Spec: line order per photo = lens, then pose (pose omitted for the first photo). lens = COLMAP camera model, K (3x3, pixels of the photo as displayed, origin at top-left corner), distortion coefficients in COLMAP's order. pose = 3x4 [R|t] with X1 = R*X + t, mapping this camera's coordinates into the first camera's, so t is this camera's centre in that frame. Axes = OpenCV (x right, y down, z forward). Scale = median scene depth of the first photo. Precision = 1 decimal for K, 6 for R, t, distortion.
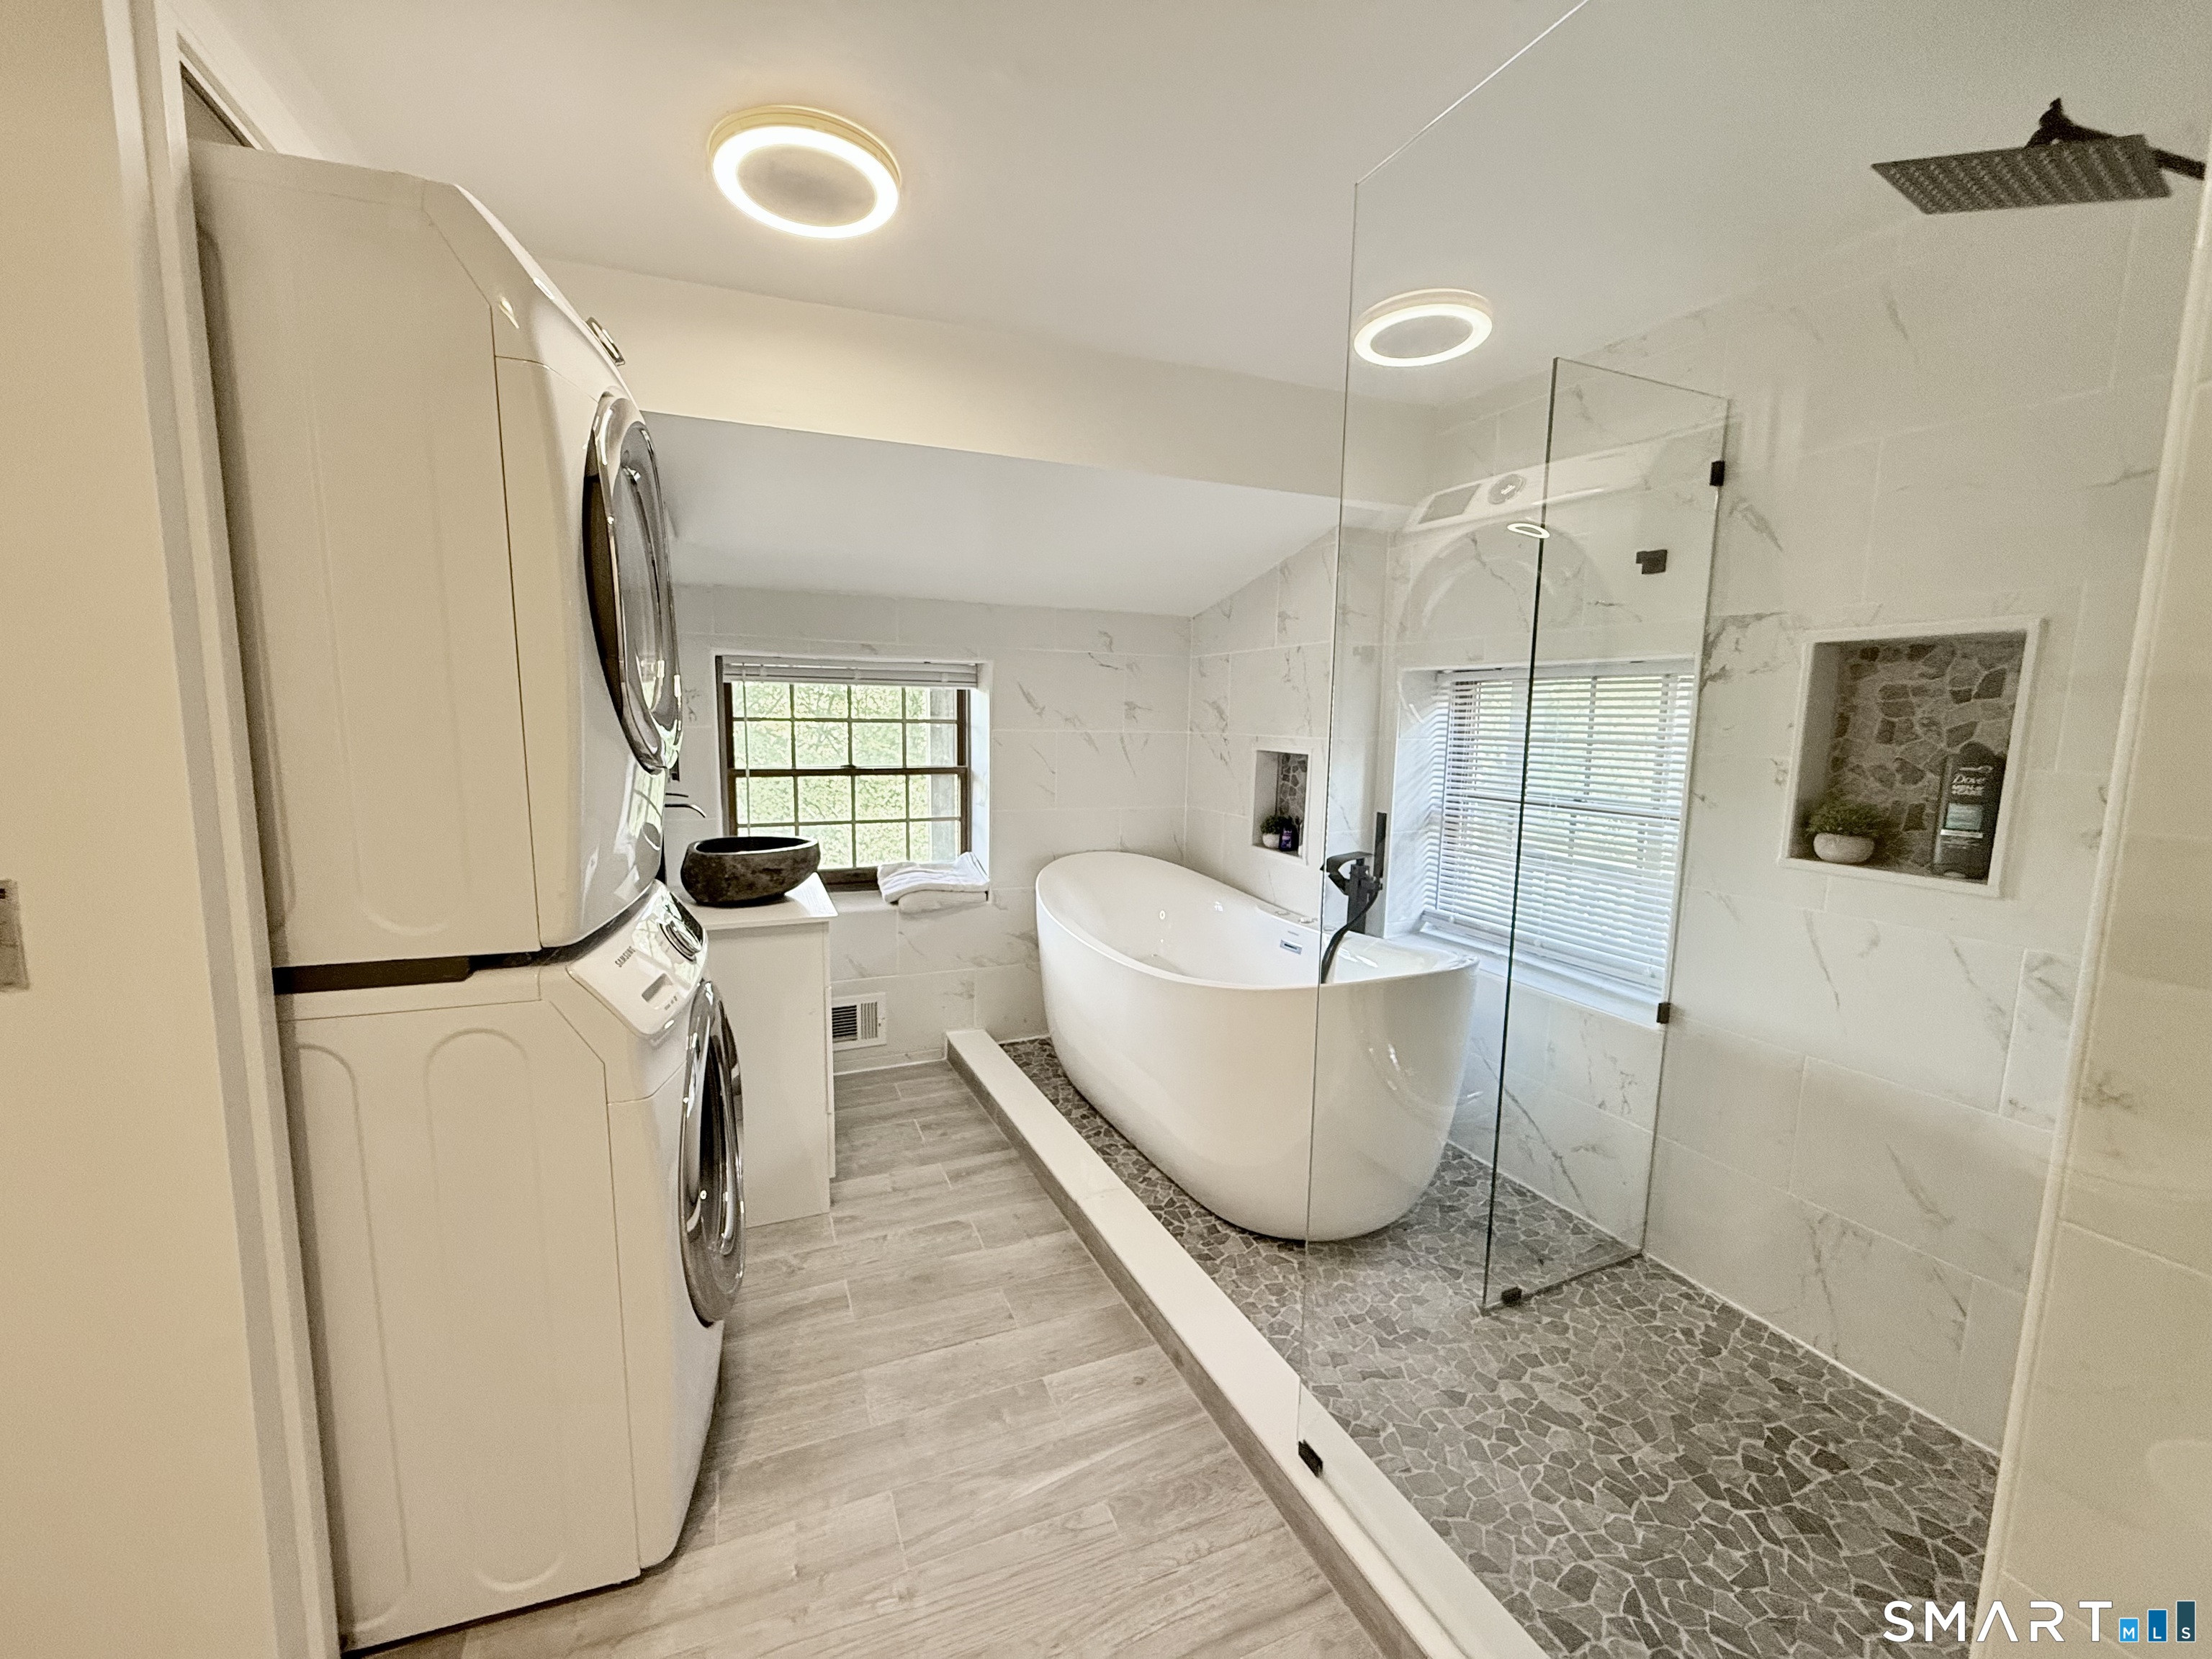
lens RADIAL K [[887.5, 0, 1089.4], [0, 887.5, 825.9], [0, 0, 1]] dist [0.001449, -0.000004]
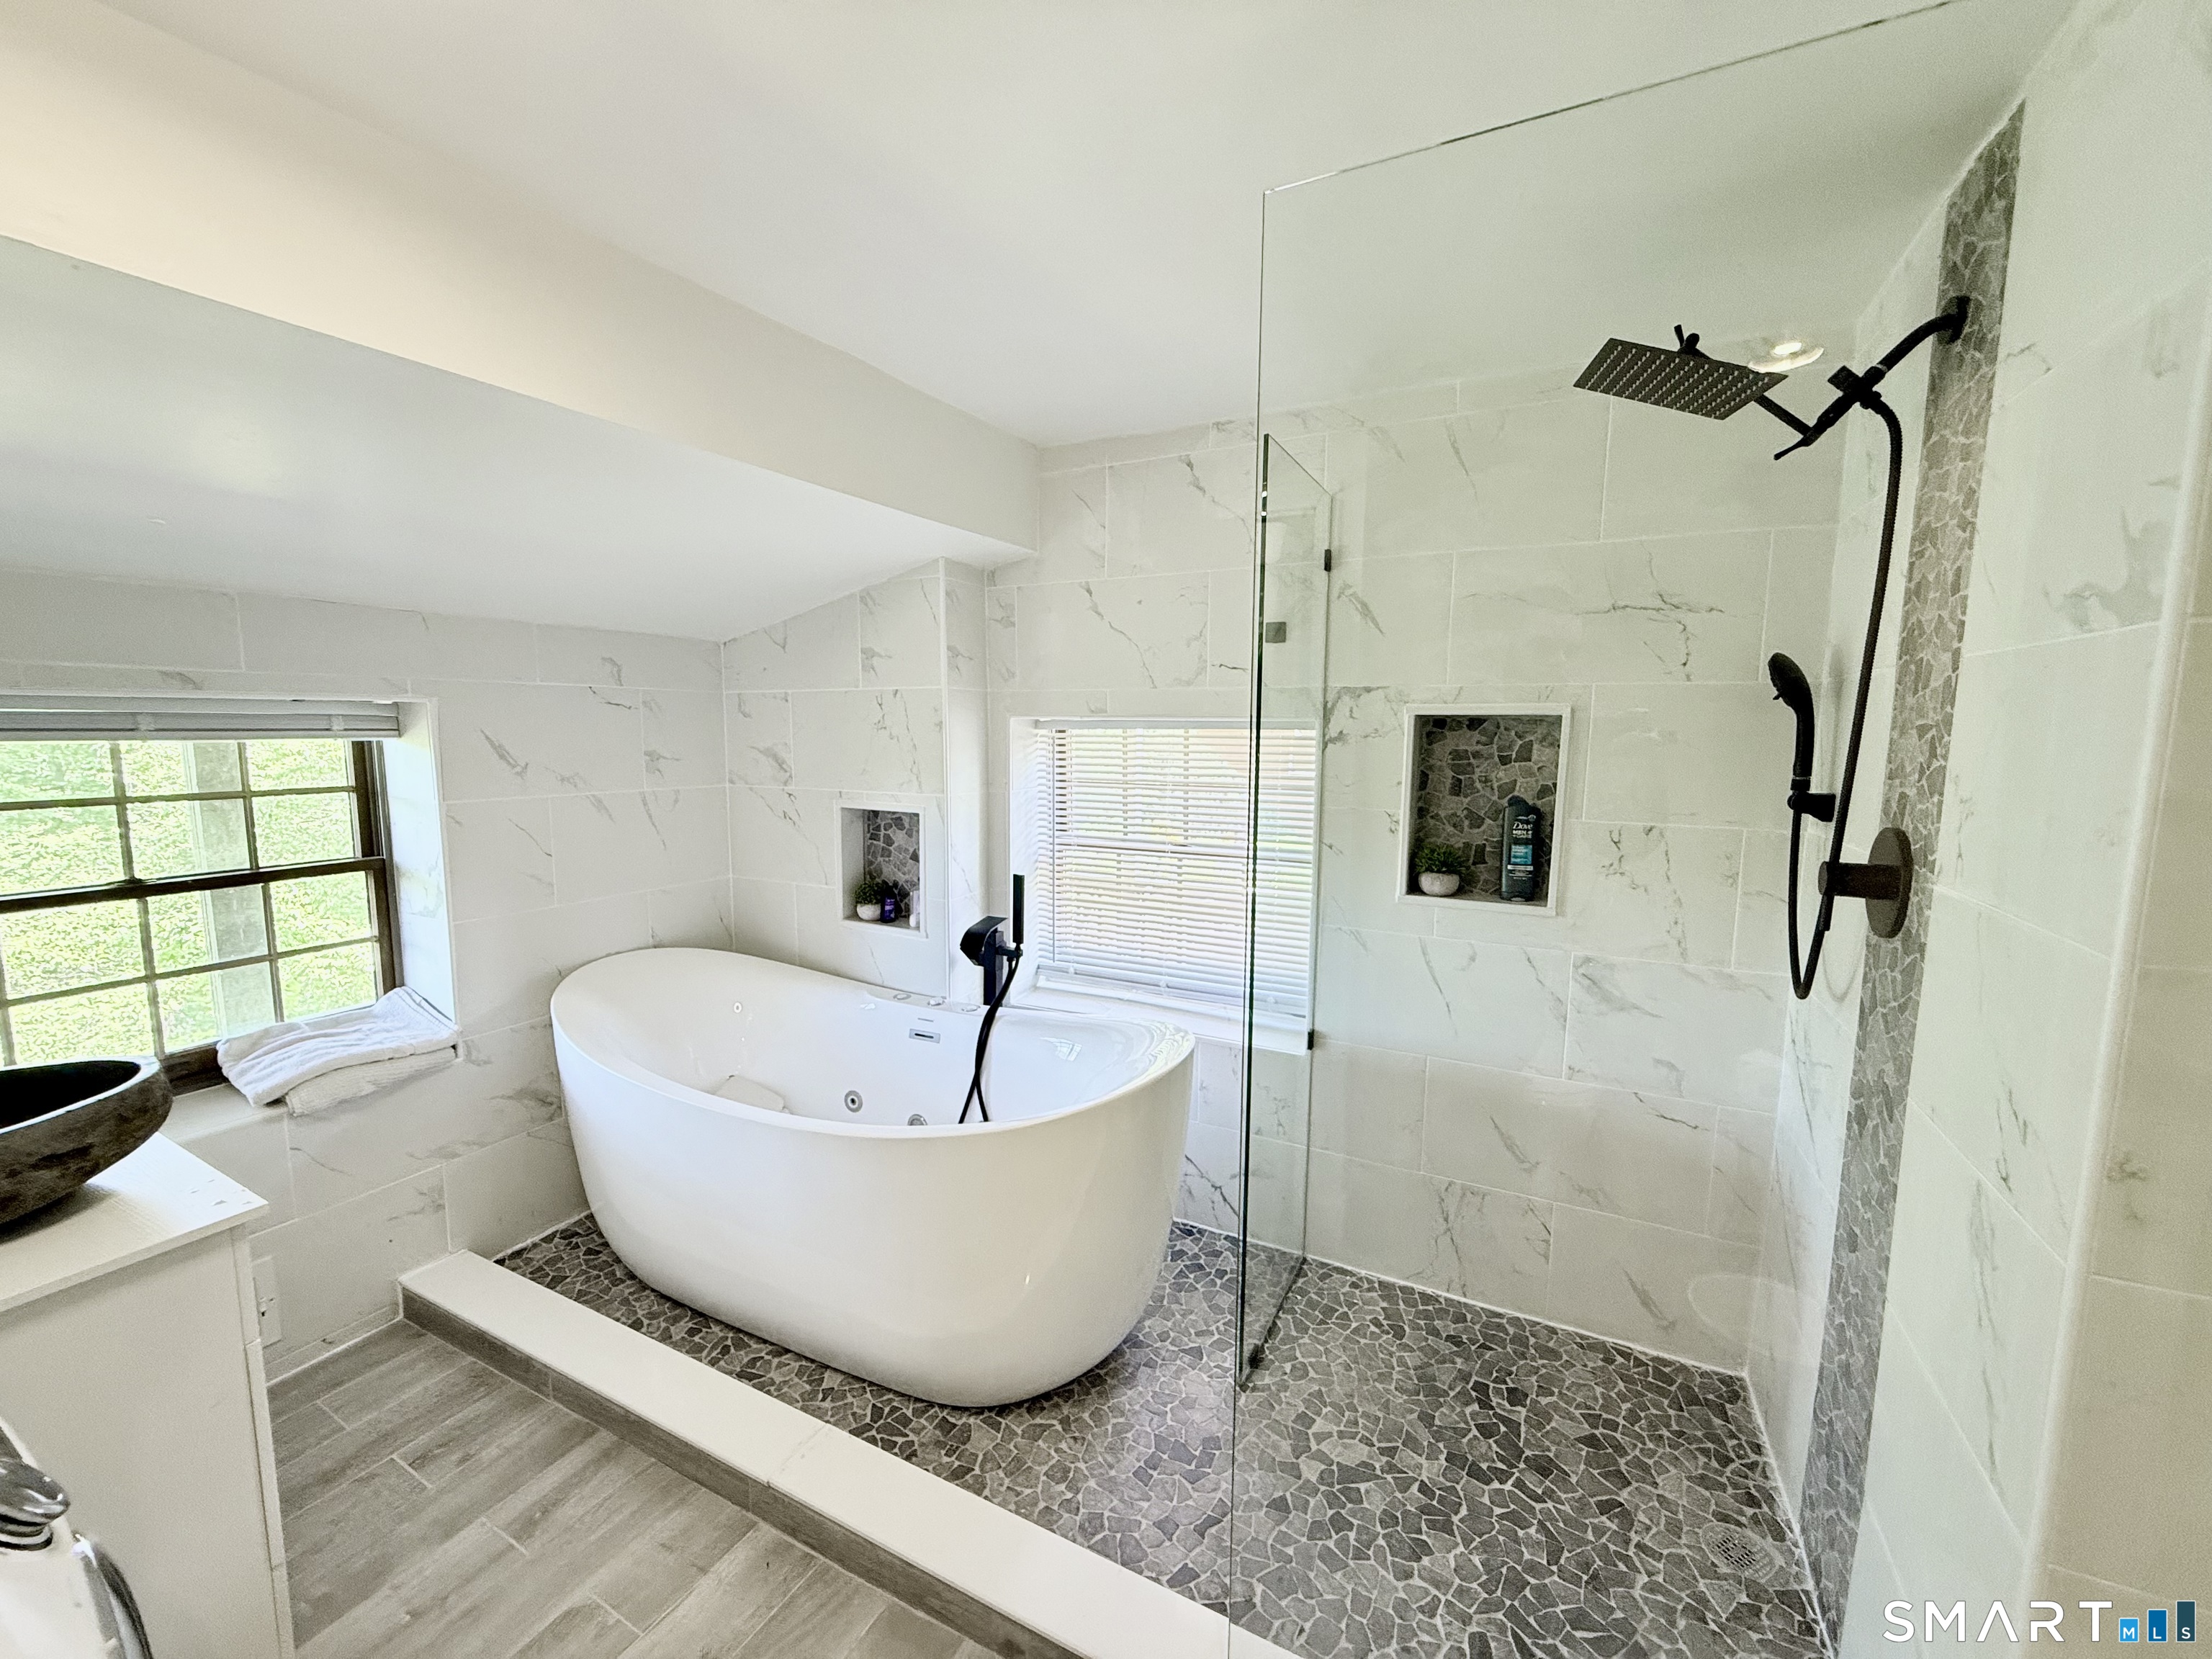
lens RADIAL K [[887.5, 0, 1098.6], [0, 887.5, 826.7], [0, 0, 1]] dist [0.001449, -0.000004]
pose [[0.779466, -0.083327, 0.620878, -0.187360], [0.085265, 0.996002, 0.026628, -0.087913], [-0.620615, 0.032183, 0.783454, 0.236068]]
